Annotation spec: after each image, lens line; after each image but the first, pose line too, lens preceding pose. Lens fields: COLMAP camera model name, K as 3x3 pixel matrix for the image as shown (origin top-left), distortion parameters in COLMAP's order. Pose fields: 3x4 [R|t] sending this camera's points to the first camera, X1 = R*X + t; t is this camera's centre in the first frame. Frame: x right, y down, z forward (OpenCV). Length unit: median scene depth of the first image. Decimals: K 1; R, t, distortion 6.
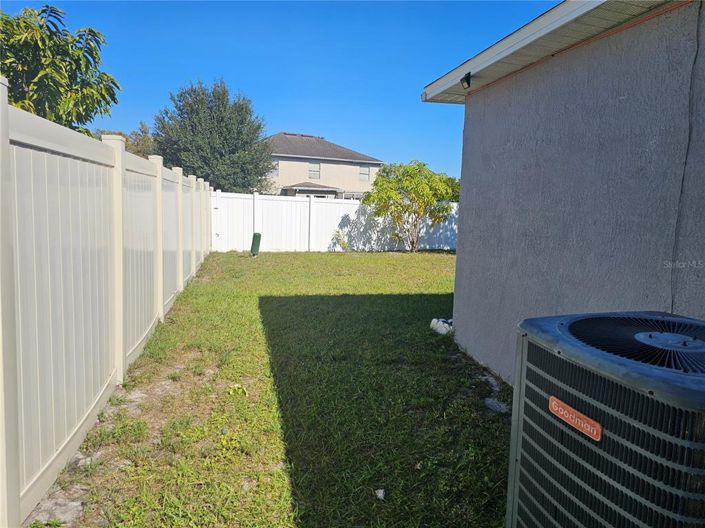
lens RADIAL K [[477.4, 0, 343.5], [0, 477.4, 267.2], [0, 0, 1]] dist [0.098712, -0.108213]
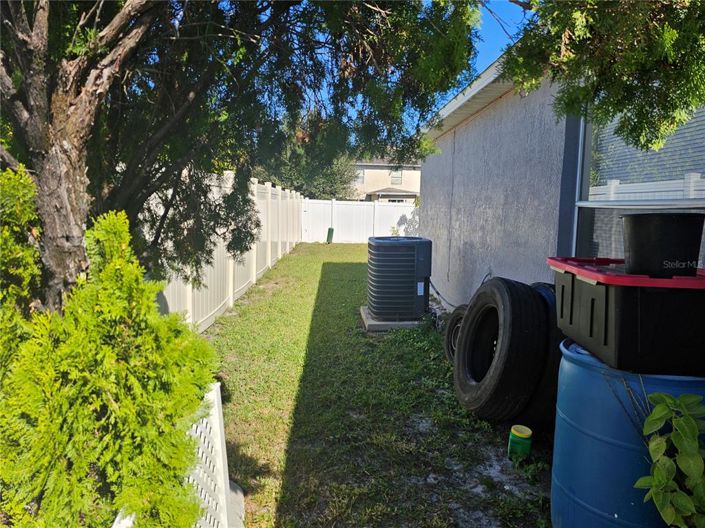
lens RADIAL K [[477.4, 0, 343.5], [0, 477.4, 267.2], [0, 0, 1]] dist [0.098712, -0.108213]
pose [[0.981373, 0.009639, -0.191869, 0.094269], [-0.011329, 0.999906, -0.007712, 0.040766], [0.191777, 0.009742, 0.981390, -0.277707]]
